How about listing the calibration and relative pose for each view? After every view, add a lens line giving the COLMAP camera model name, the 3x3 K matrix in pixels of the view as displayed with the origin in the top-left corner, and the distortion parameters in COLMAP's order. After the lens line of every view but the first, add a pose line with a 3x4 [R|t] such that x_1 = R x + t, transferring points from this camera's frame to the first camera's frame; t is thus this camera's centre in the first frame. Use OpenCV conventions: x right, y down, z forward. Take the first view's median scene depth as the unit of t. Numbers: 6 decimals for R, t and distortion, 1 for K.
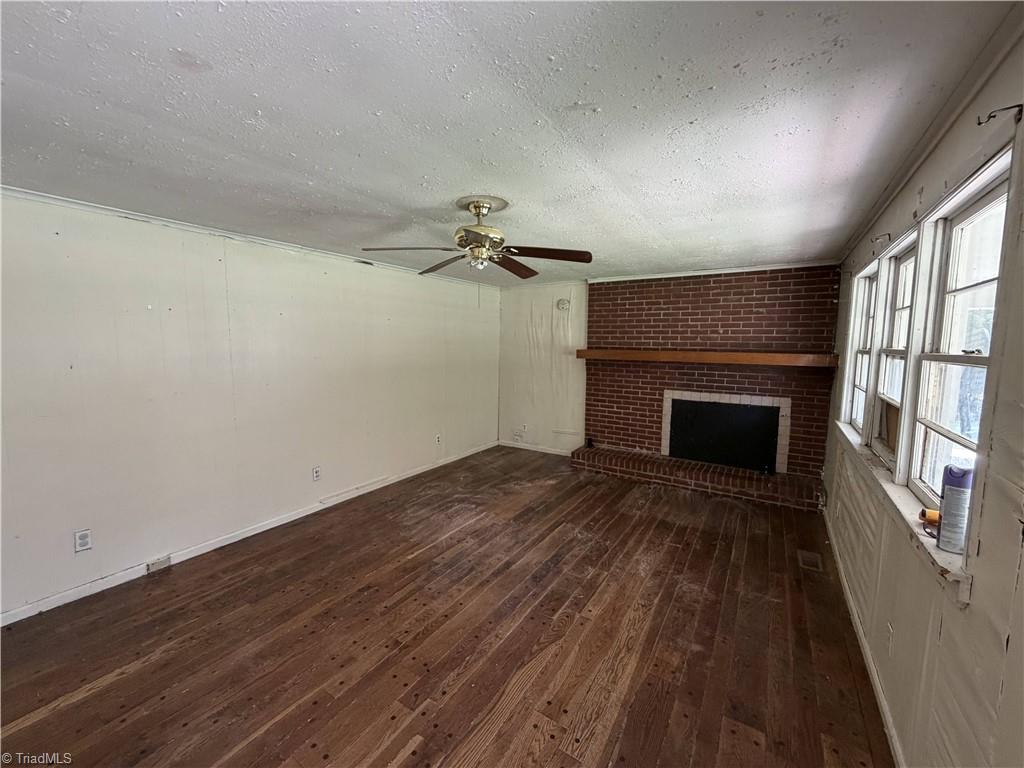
lens RADIAL K [[409.7, 0, 508.7], [0, 409.7, 385.5], [0, 0, 1]] dist [0.000156, 0.000007]
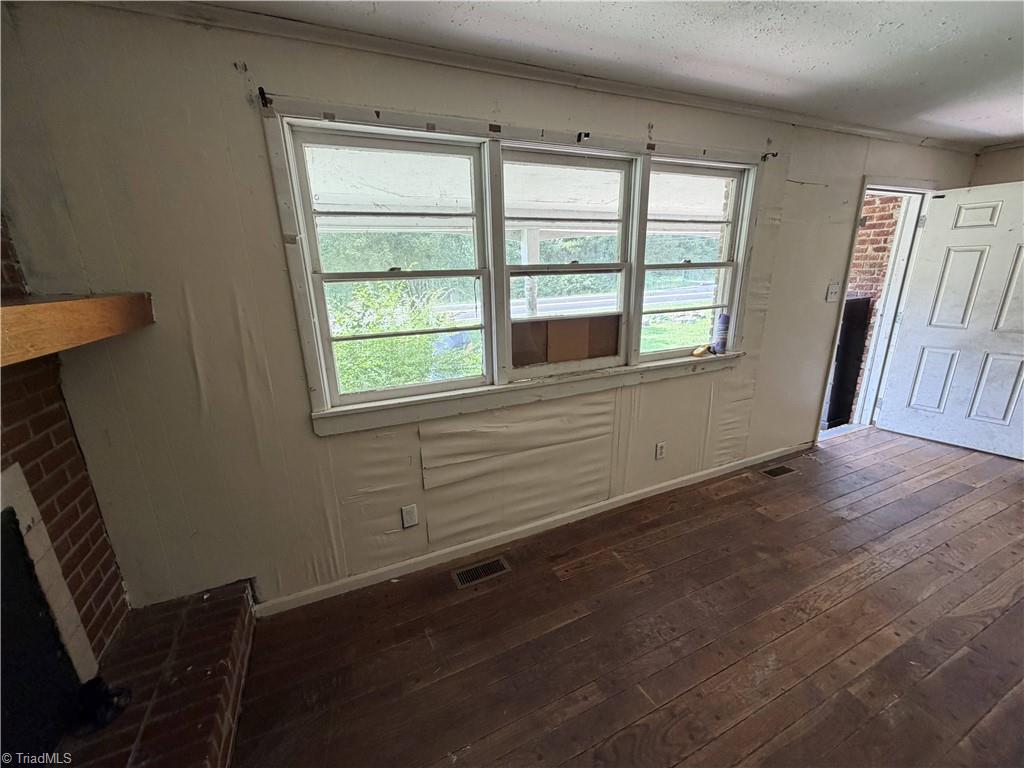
lens RADIAL K [[409.7, 0, 509.0], [0, 409.7, 385.4], [0, 0, 1]] dist [0.000156, 0.000007]
pose [[-0.839215, -0.134028, 0.527024, 0.356161], [0.076295, 0.930546, 0.358139, -0.131214], [-0.538420, 0.340765, -0.770703, 1.404434]]
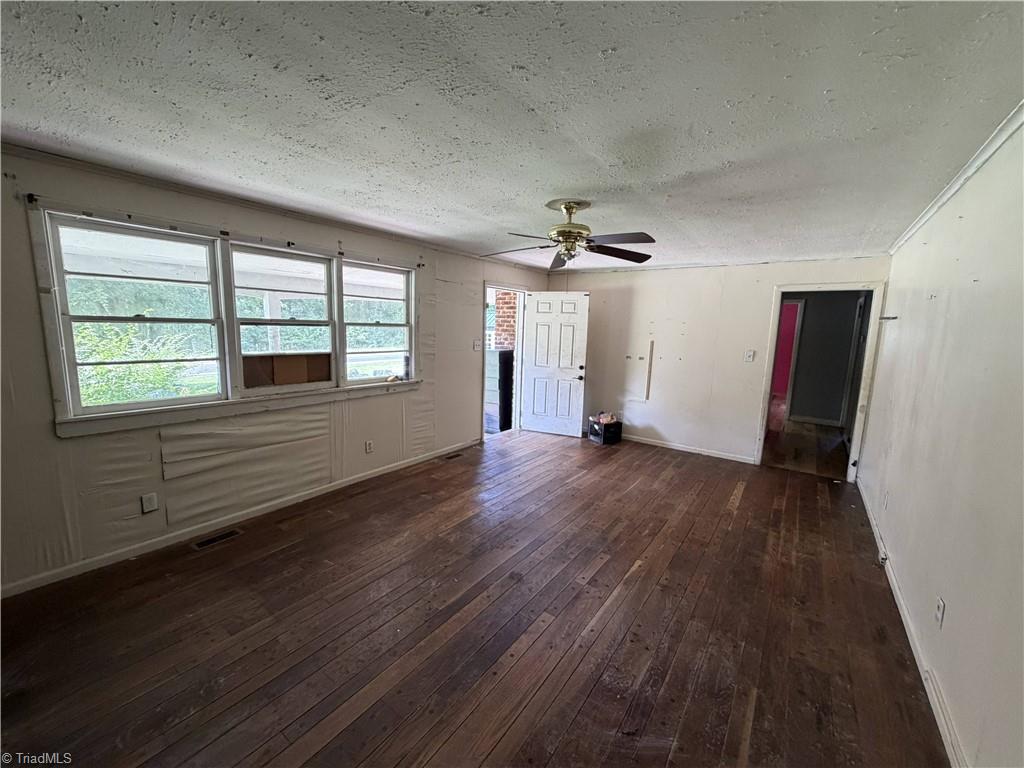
lens RADIAL K [[409.7, 0, 508.5], [0, 409.7, 384.4], [0, 0, 1]] dist [0.000156, 0.000007]
pose [[-0.997547, -0.042746, 0.055437, 0.015340], [-0.028122, 0.969906, 0.241850, -0.176622], [-0.064107, 0.239698, -0.968729, 1.787713]]
